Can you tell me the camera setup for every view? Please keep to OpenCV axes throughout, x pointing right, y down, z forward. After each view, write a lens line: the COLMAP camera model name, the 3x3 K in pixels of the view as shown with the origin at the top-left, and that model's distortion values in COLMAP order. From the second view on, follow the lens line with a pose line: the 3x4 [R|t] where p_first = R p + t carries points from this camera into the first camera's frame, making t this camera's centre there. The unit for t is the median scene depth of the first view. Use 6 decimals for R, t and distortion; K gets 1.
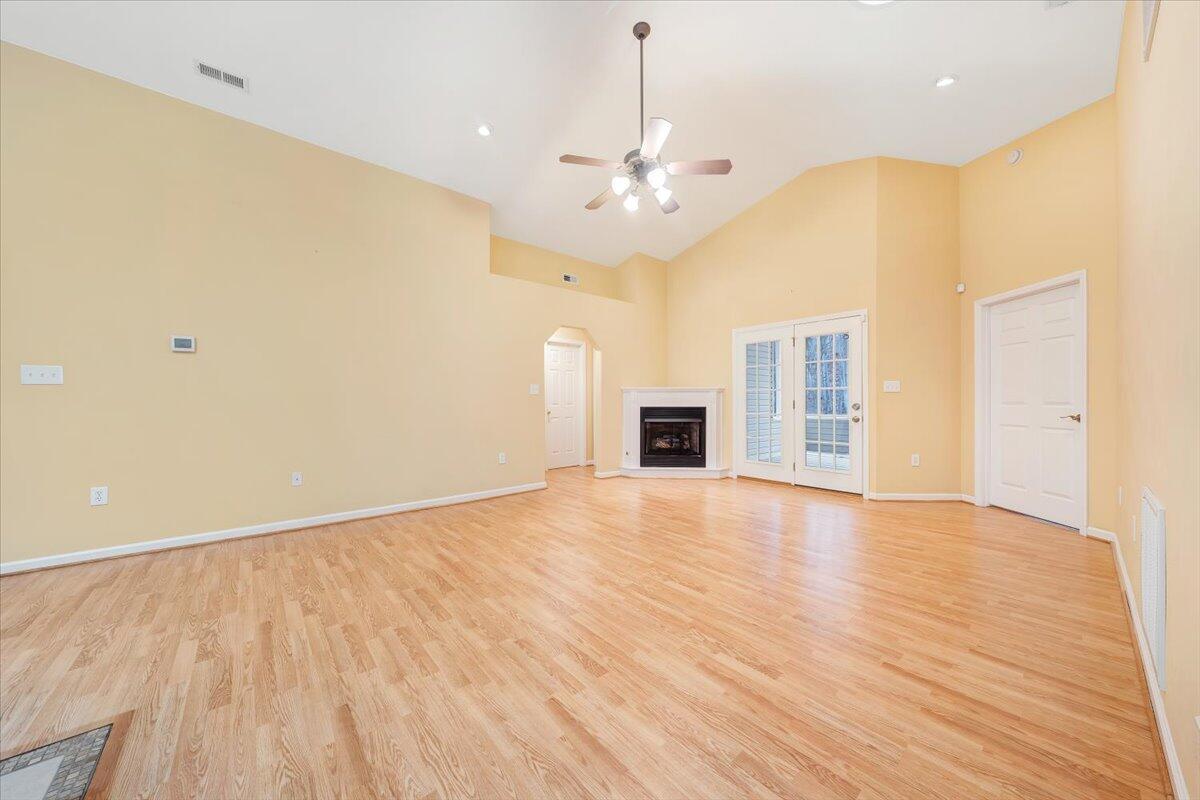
lens RADIAL K [[412.3, 0, 599.8], [0, 412.3, 401.7], [0, 0, 1]] dist [-0.004382, 0.000102]
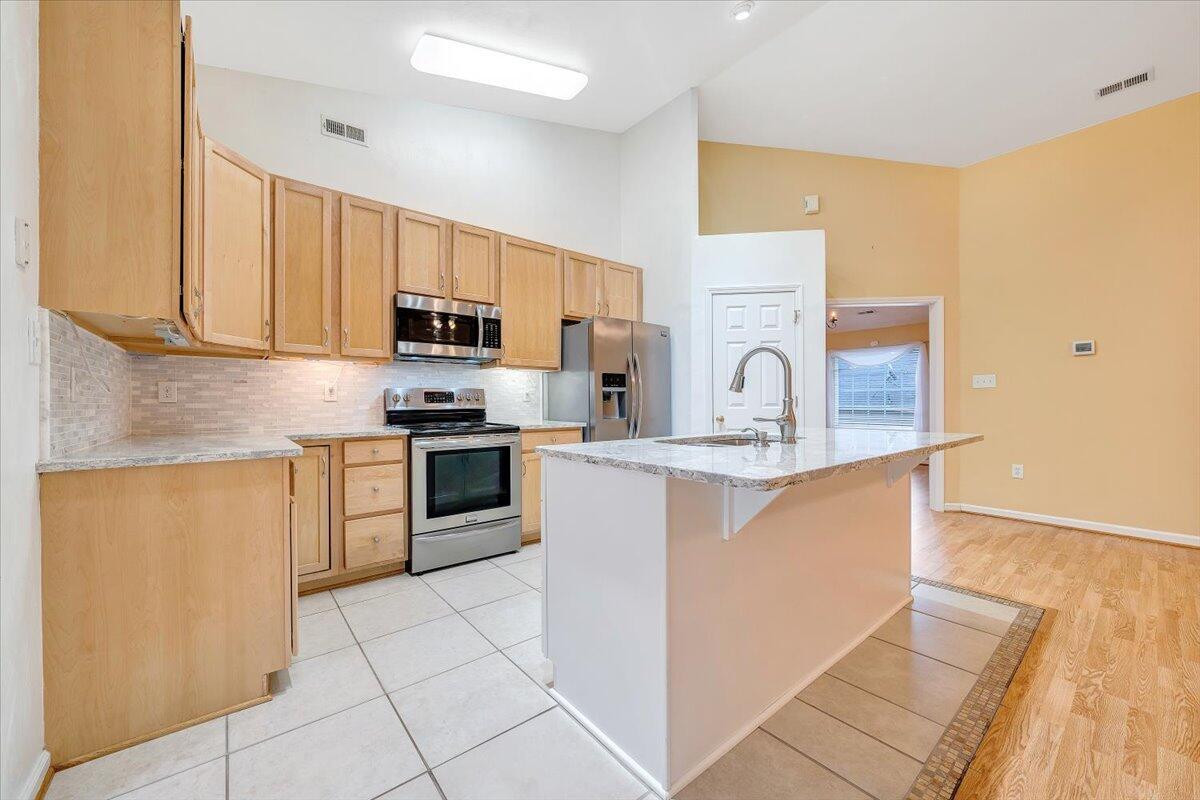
lens RADIAL K [[455.1, 0, 597.9], [0, 455.1, 402.8], [0, 0, 1]] dist [-0.002996, 0.000404]
pose [[-0.024990, 0.005813, -0.999671, 0.205838], [0.002602, 0.999980, 0.005750, -0.002240], [0.999684, -0.002457, -0.025004, -0.237244]]
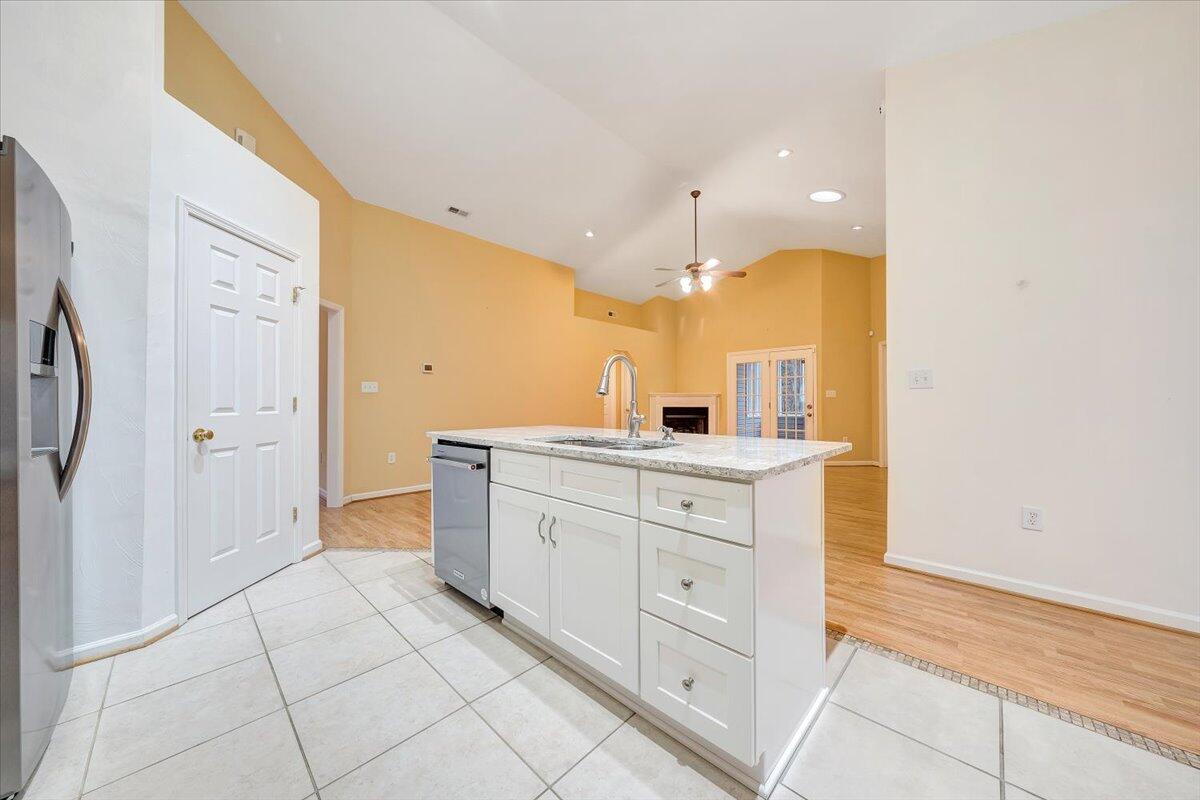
lens RADIAL K [[409.4, 0, 600.6], [0, 409.4, 398.6], [0, 0, 1]] dist [-0.002413, 0.000251]
pose [[0.995558, 0.002994, 0.094103, -0.388389], [-0.002047, 0.999946, -0.010156, -0.001795], [-0.094128, 0.009918, 0.995511, -0.585608]]
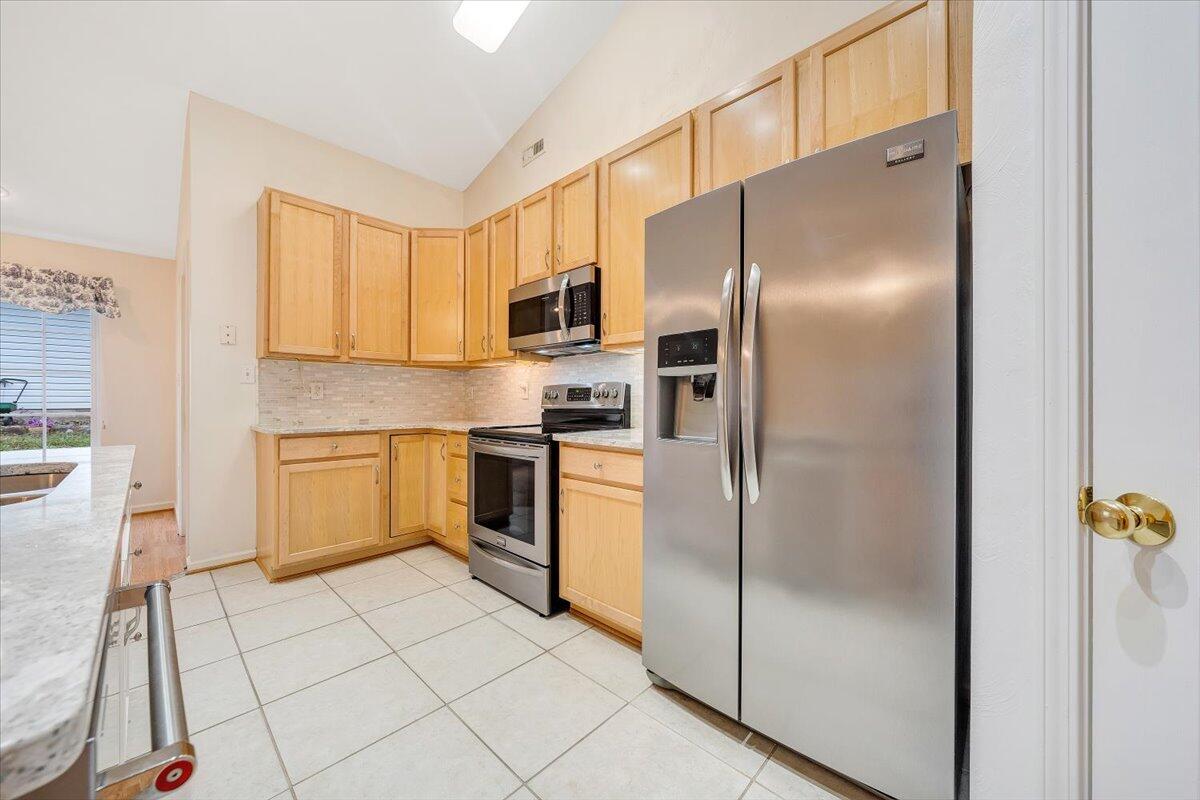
lens RADIAL K [[434.9, 0, 597.0], [0, 434.9, 400.5], [0, 0, 1]] dist [-0.000689, 0.000223]
pose [[-0.995544, 0.003077, -0.094251, -0.675374], [0.002868, 0.999993, 0.002354, -0.000123], [0.094258, 0.002073, -0.995546, 0.162774]]
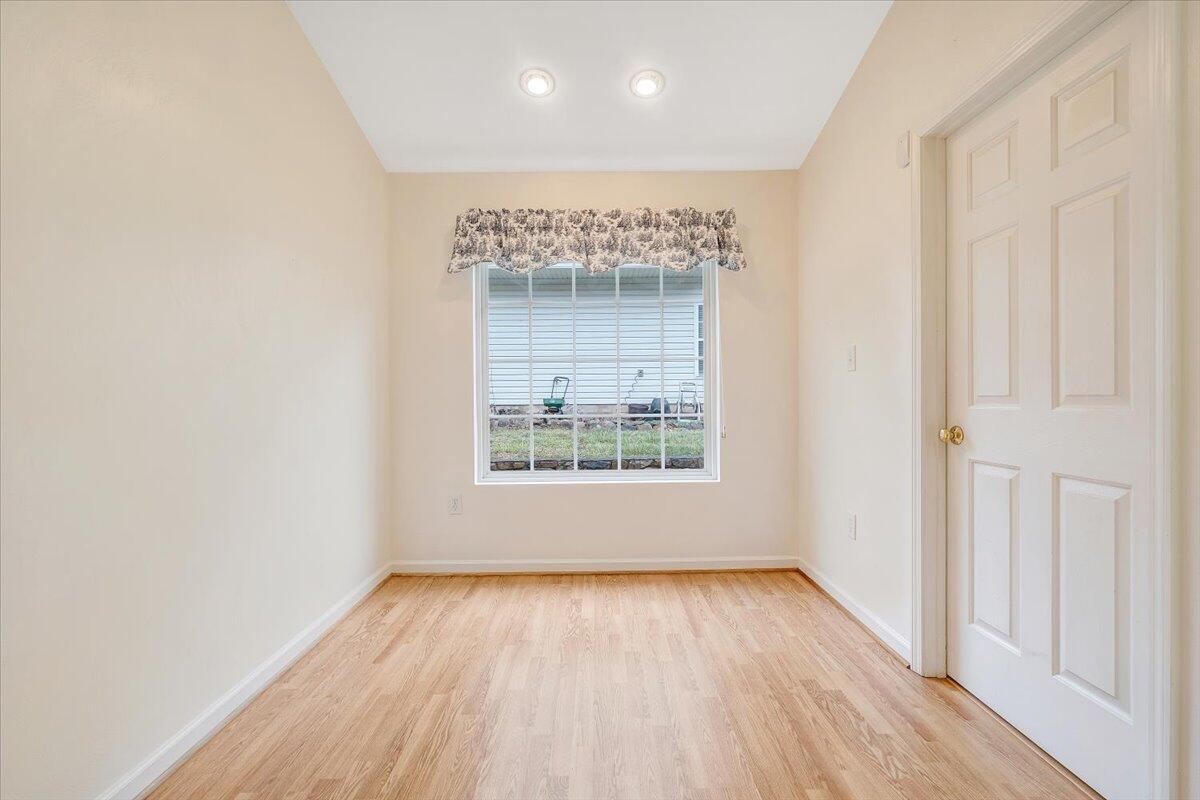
lens RADIAL K [[520.9, 0, 600.1], [0, 520.9, 401.2], [0, 0, 1]] dist [-0.000874, 0.000150]
pose [[-0.765127, 0.001634, 0.643877, 0.021561], [0.010131, 0.999904, 0.009500, -0.002856], [-0.643799, 0.013792, -0.765070, -0.218429]]
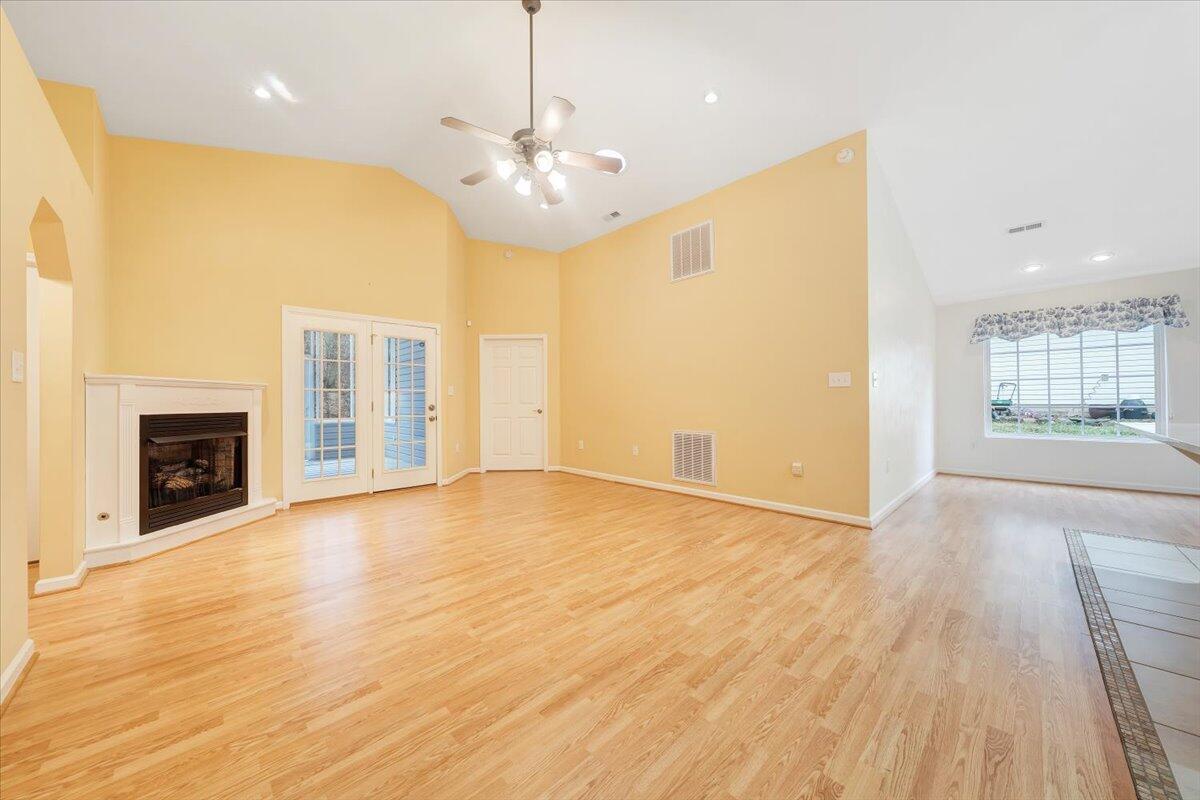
lens RADIAL K [[417.8, 0, 601.0], [0, 417.8, 398.5], [0, 0, 1]] dist [-0.002196, 0.000164]
pose [[-0.063631, 0.010780, 0.997915, -0.703635], [0.008589, 0.999911, -0.010254, 0.003774], [-0.997937, 0.007919, -0.063718, 0.756431]]
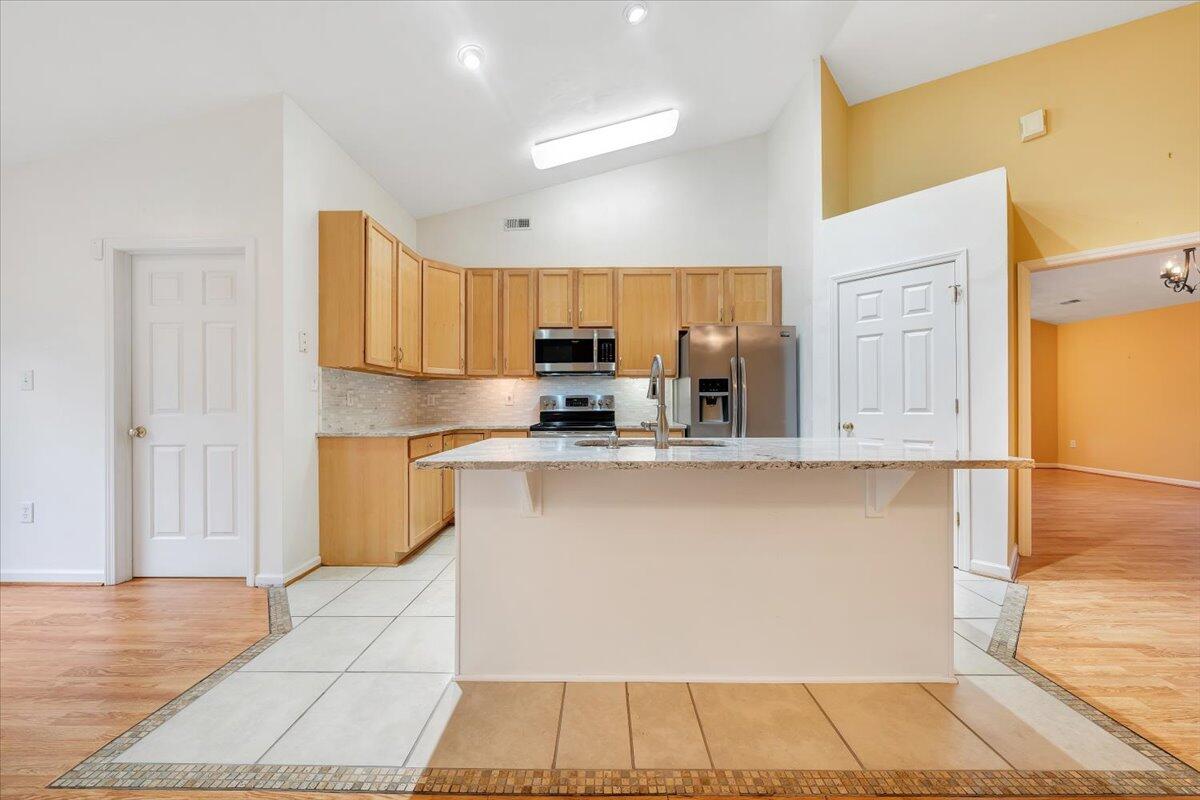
lens RADIAL K [[428.0, 0, 598.4], [0, 428.0, 403.7], [0, 0, 1]] dist [-0.003247, -0.000058]
pose [[-0.658654, 0.003923, -0.752436, 0.115531], [0.004633, 0.999989, 0.001159, -0.006067], [0.752431, -0.002723, -0.658665, 0.219350]]
